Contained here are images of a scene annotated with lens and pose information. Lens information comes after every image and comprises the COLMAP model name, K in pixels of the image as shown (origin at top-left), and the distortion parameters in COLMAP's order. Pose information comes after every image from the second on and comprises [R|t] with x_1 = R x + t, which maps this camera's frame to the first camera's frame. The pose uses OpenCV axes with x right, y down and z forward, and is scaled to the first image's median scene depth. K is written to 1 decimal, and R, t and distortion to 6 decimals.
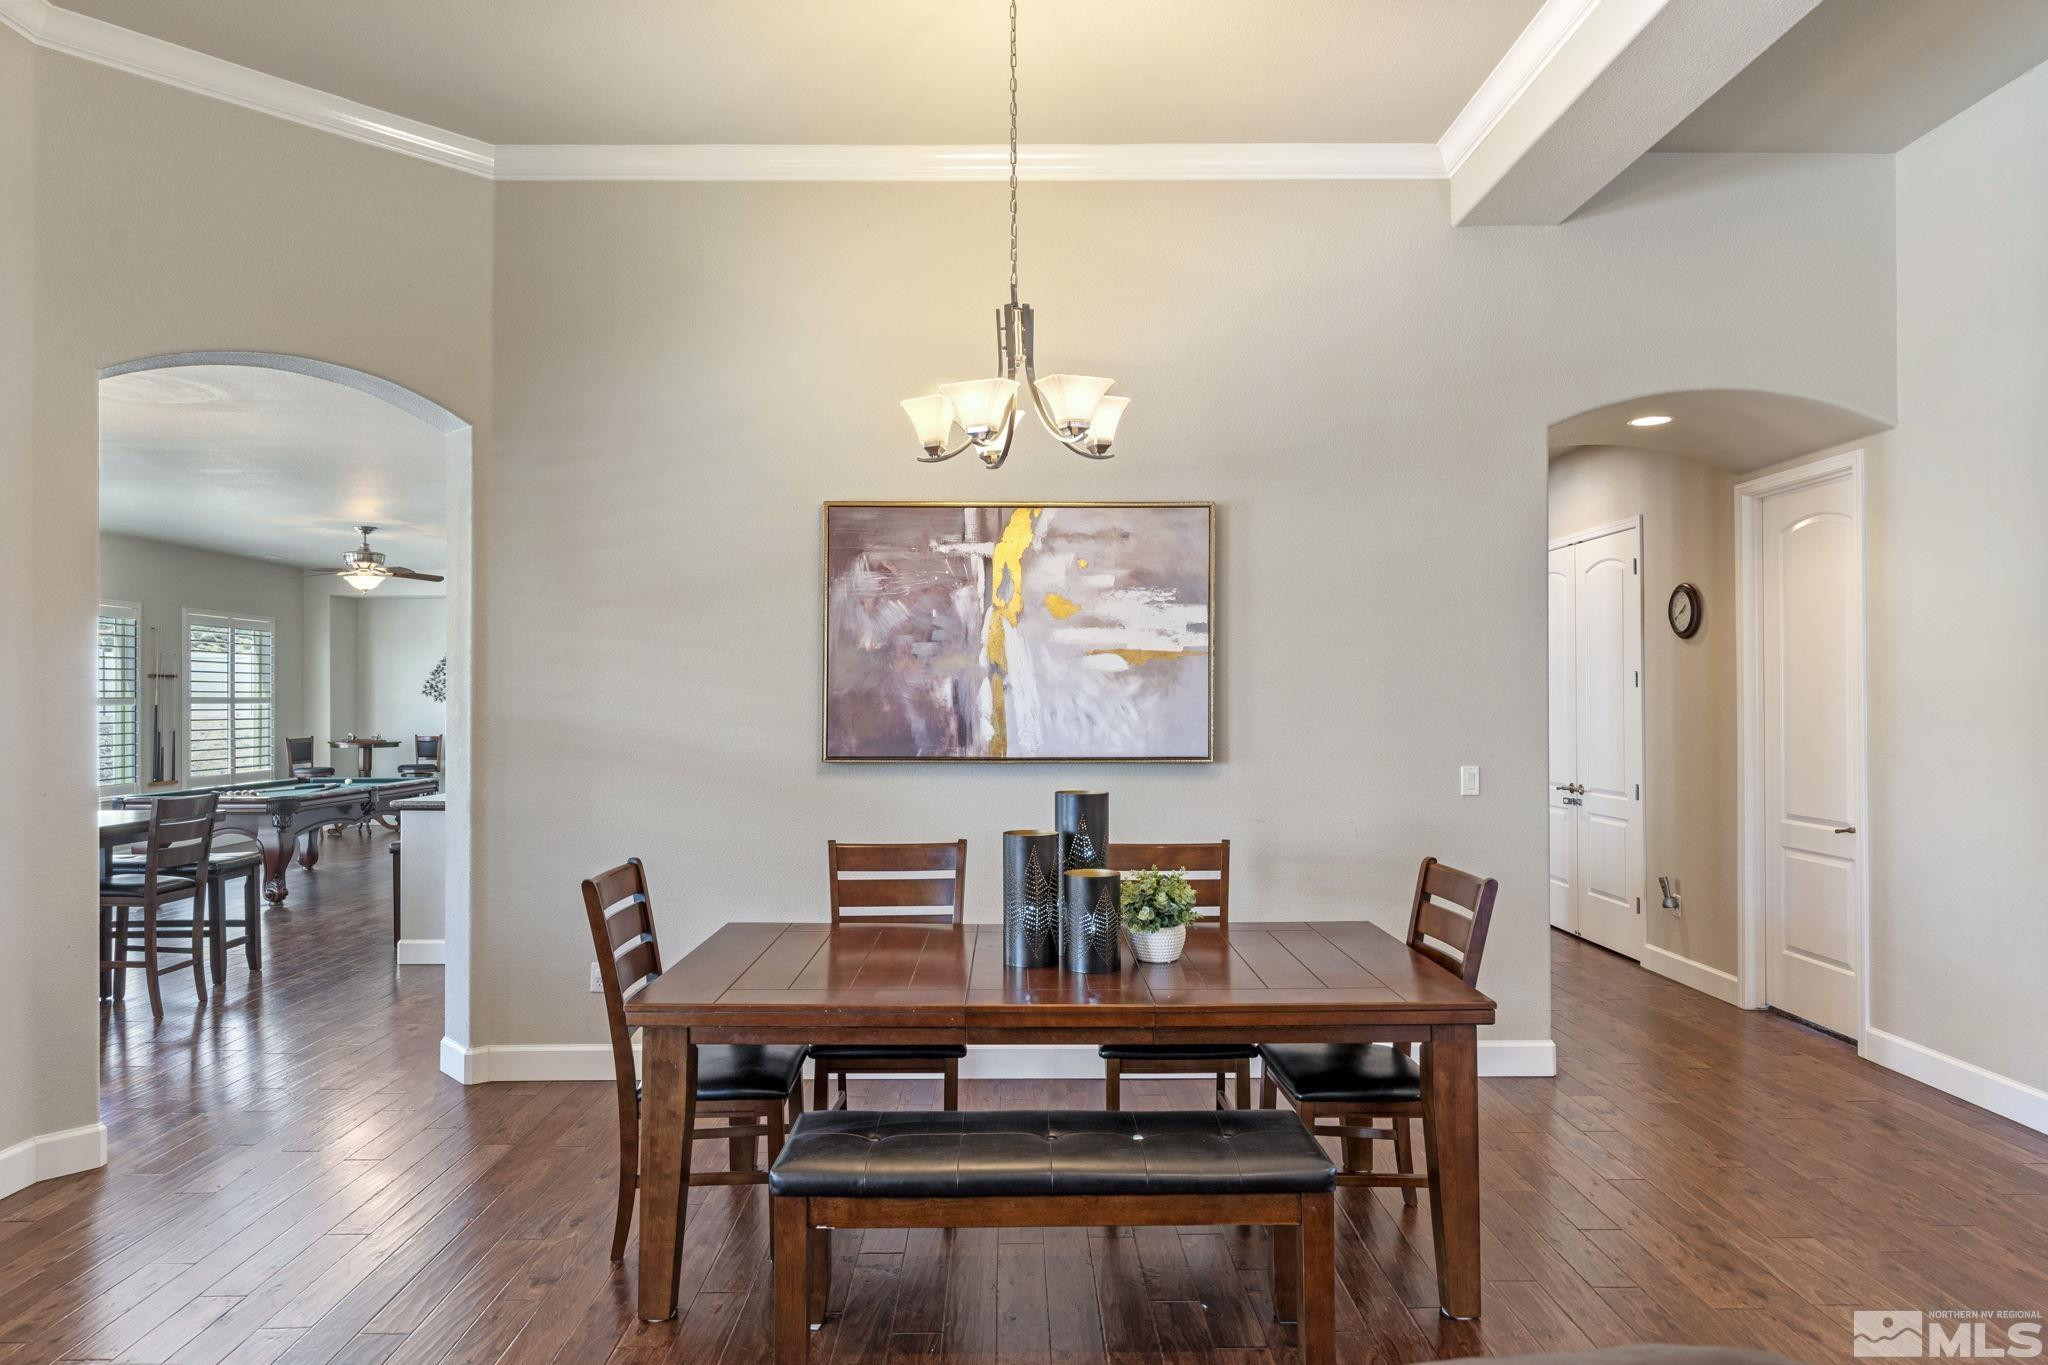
lens RADIAL K [[1239.4, 0, 1024.0], [0, 1239.4, 682.5], [0, 0, 1]] dist [-0.001155, -0.000480]
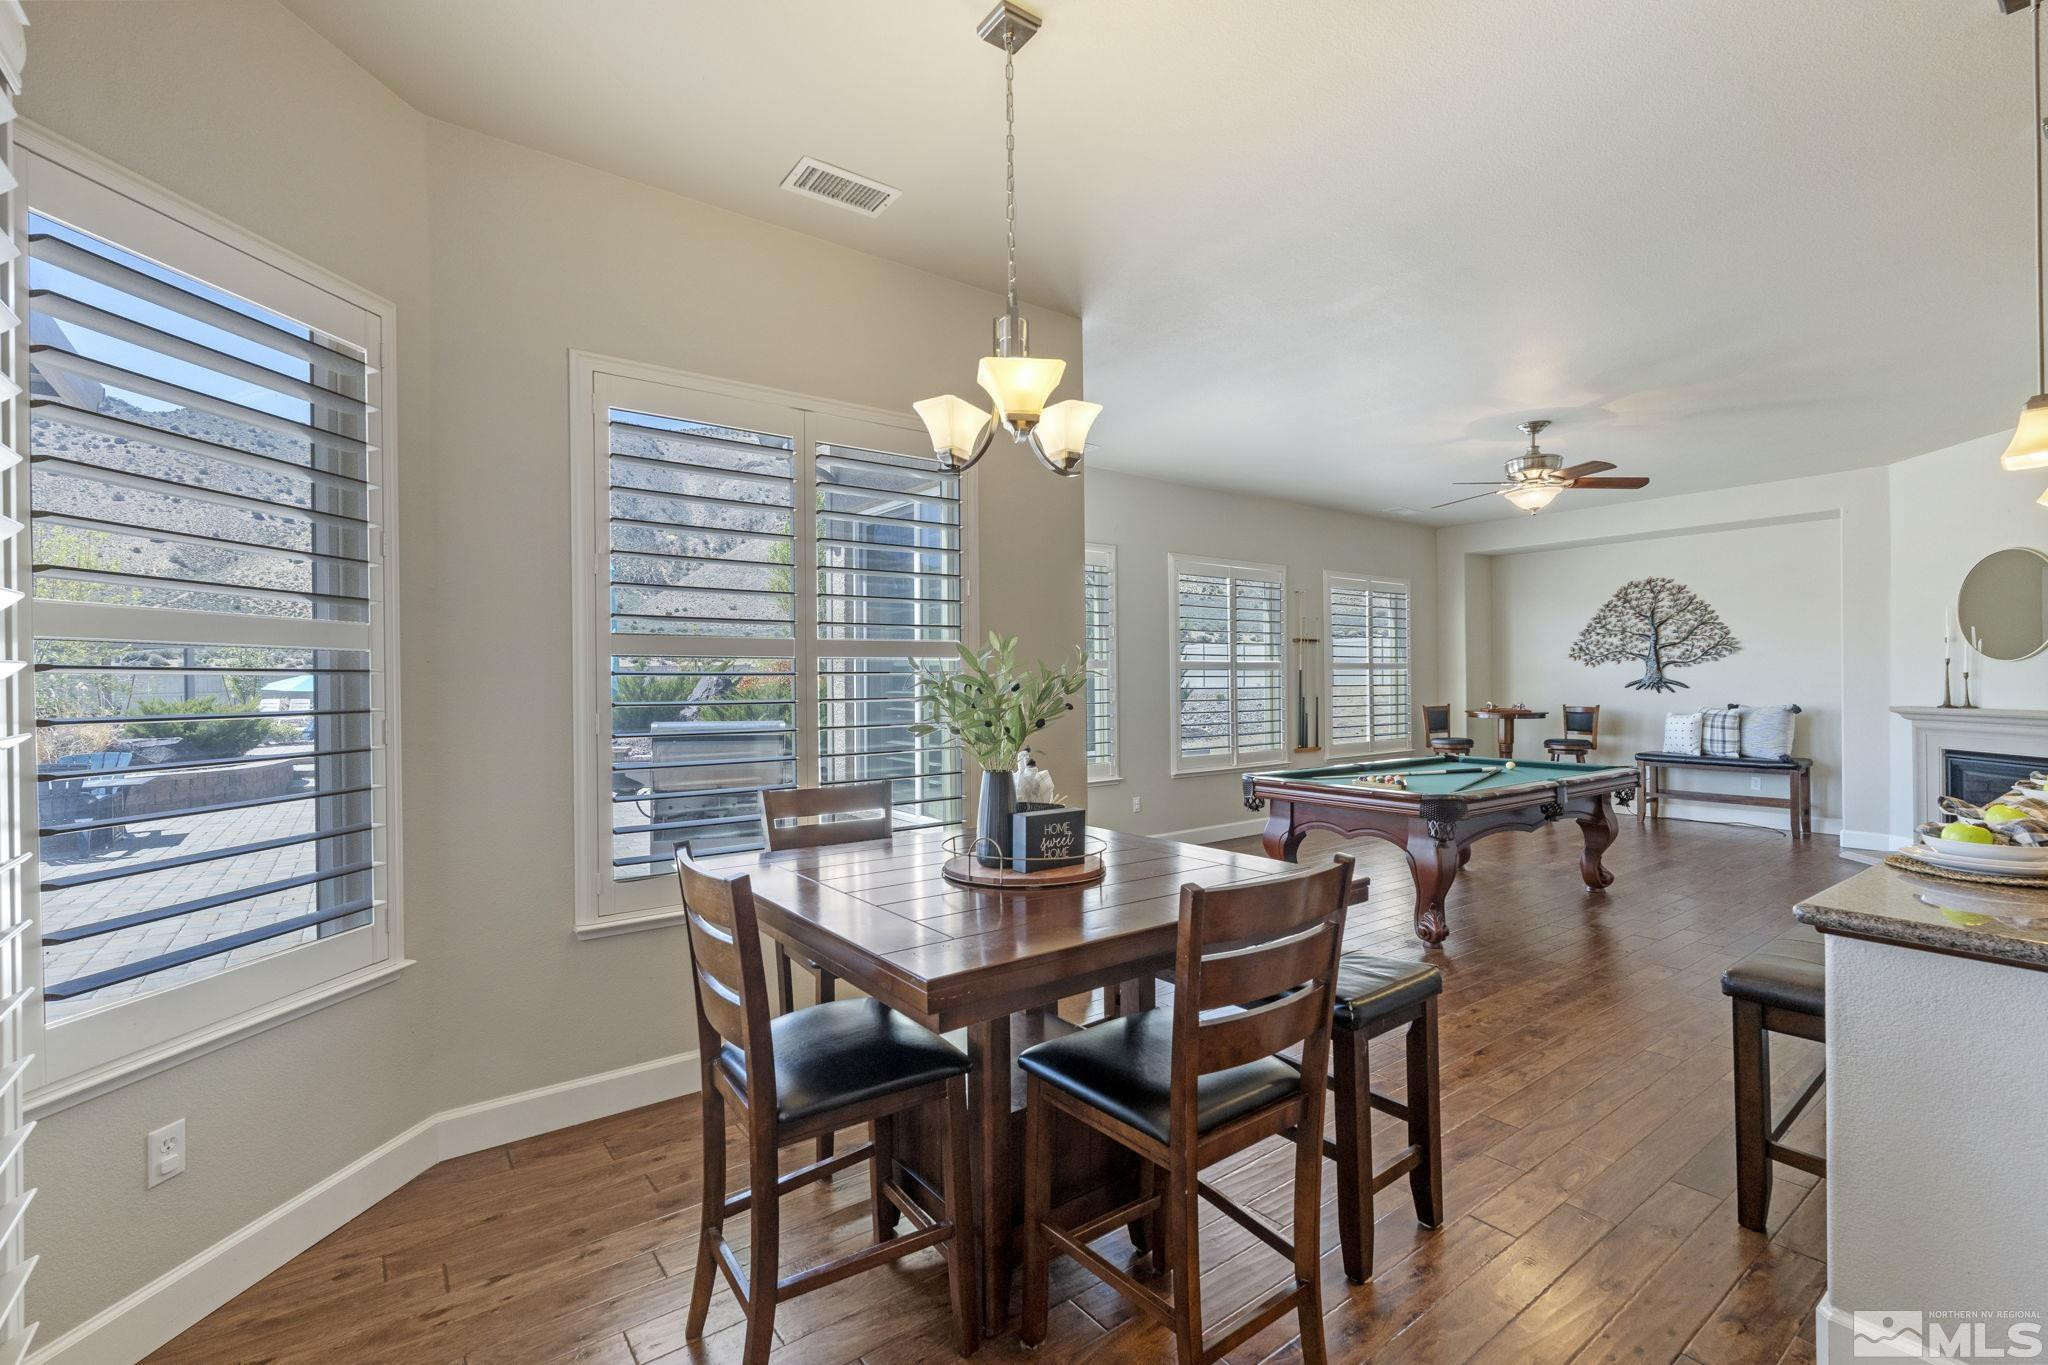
lens RADIAL K [[898.2, 0, 1012.8], [0, 898.2, 688.4], [0, 0, 1]] dist [-0.001344, 0.003786]
pose [[0.584876, 0.004727, -0.811109, -0.231604], [0.016854, 0.999696, 0.017980, 0.014557], [0.810947, -0.024187, 0.584619, 0.359284]]
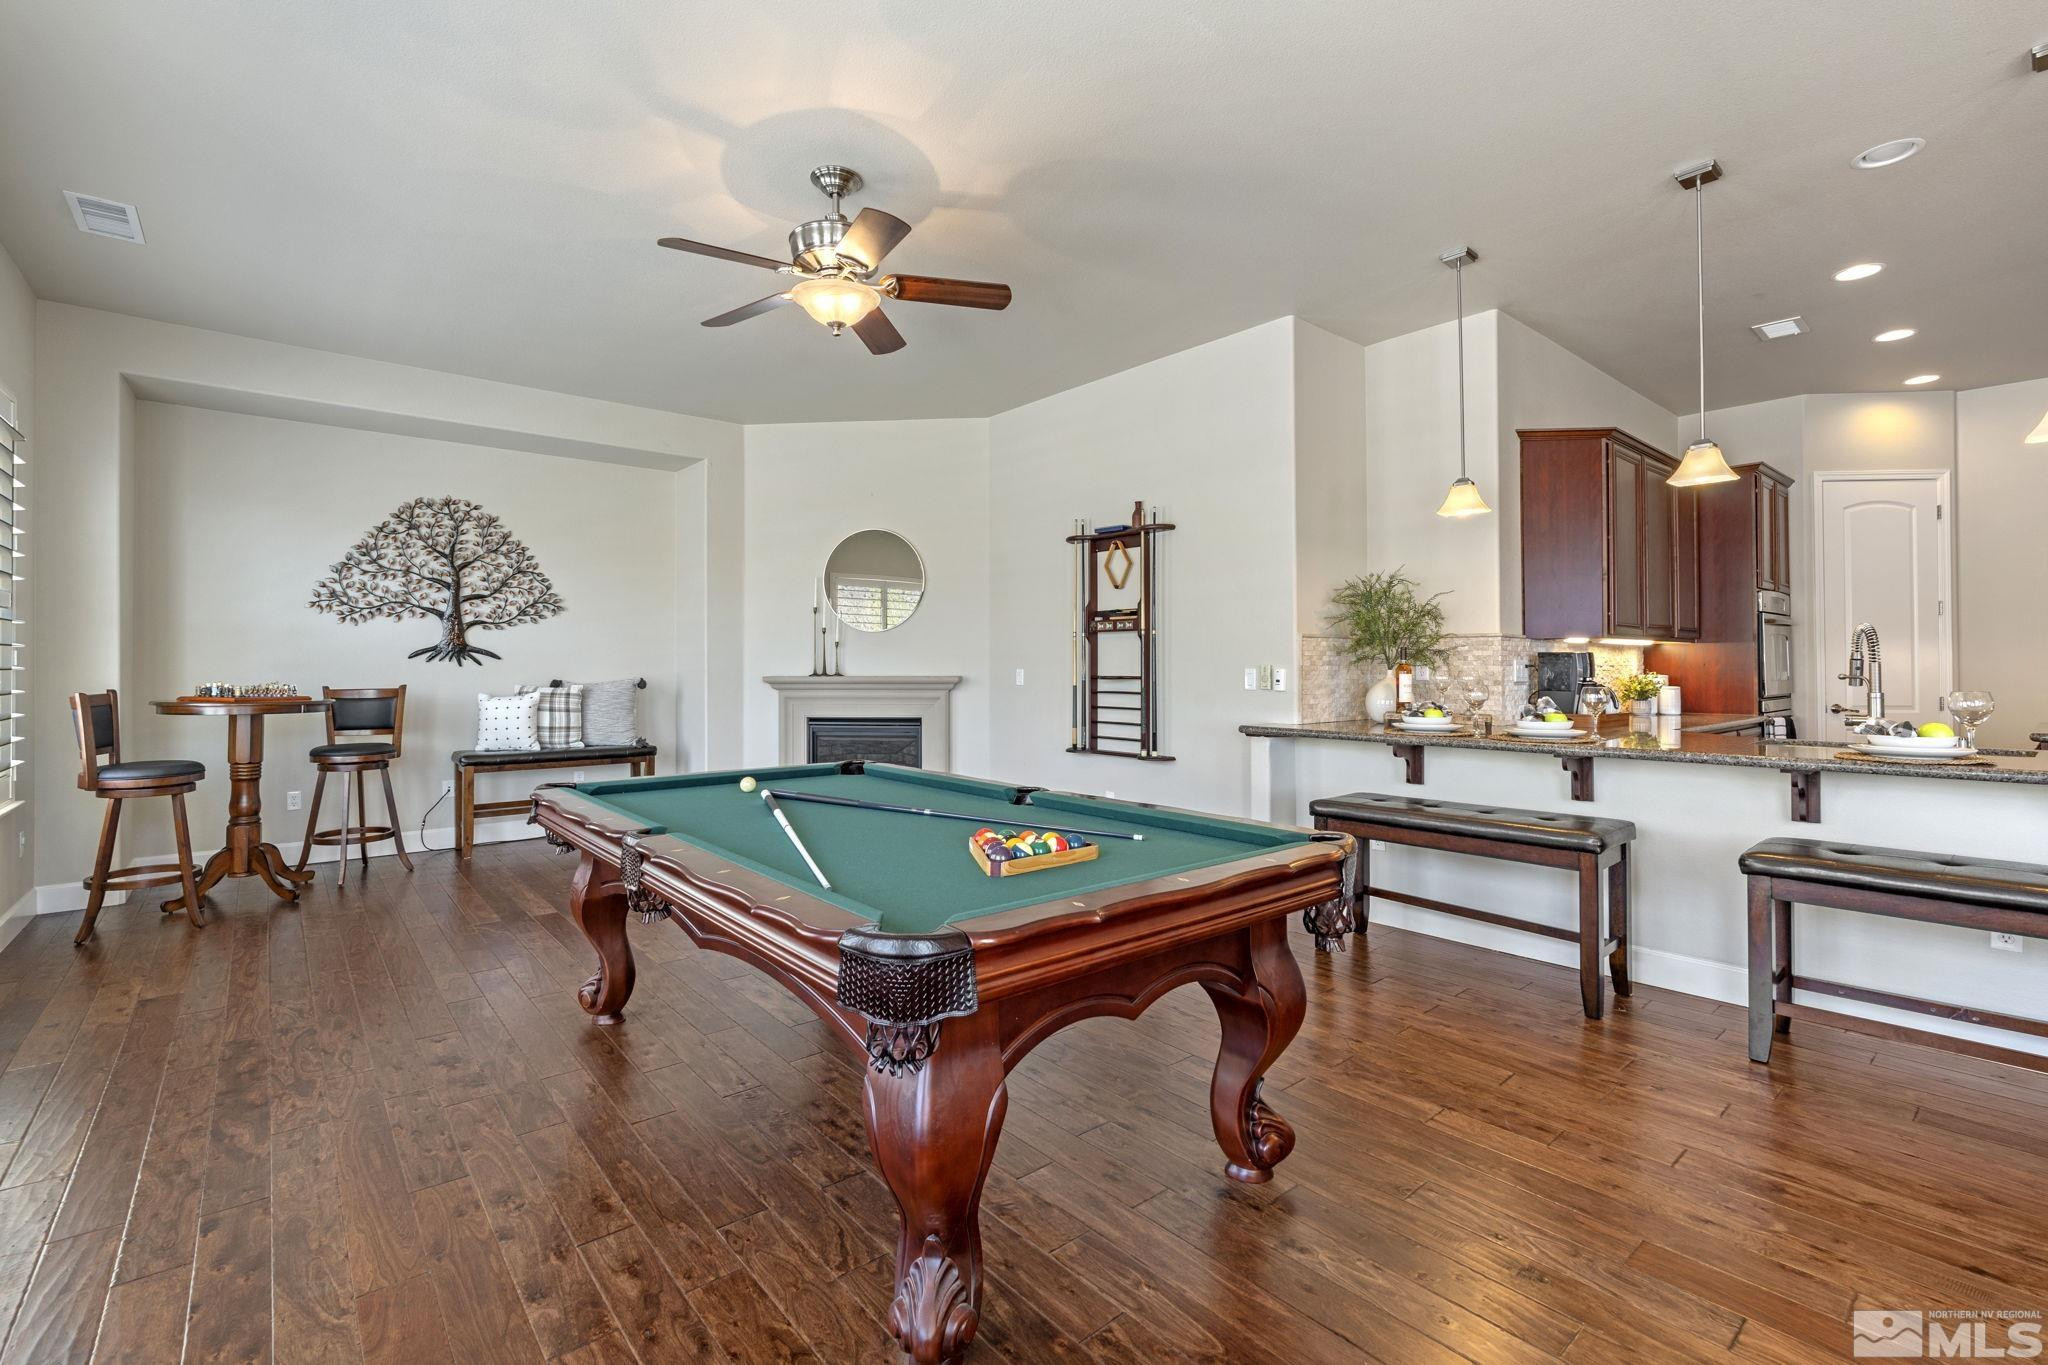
lens RADIAL K [[898.6, 0, 1022.1], [0, 898.6, 654.5], [0, 0, 1]] dist [-0.000600, 0.000098]
pose [[0.771846, 0.008701, 0.635750, -0.564084], [-0.008165, 0.999960, -0.003773, 0.031484], [-0.635757, -0.002279, 0.771886, 0.601499]]
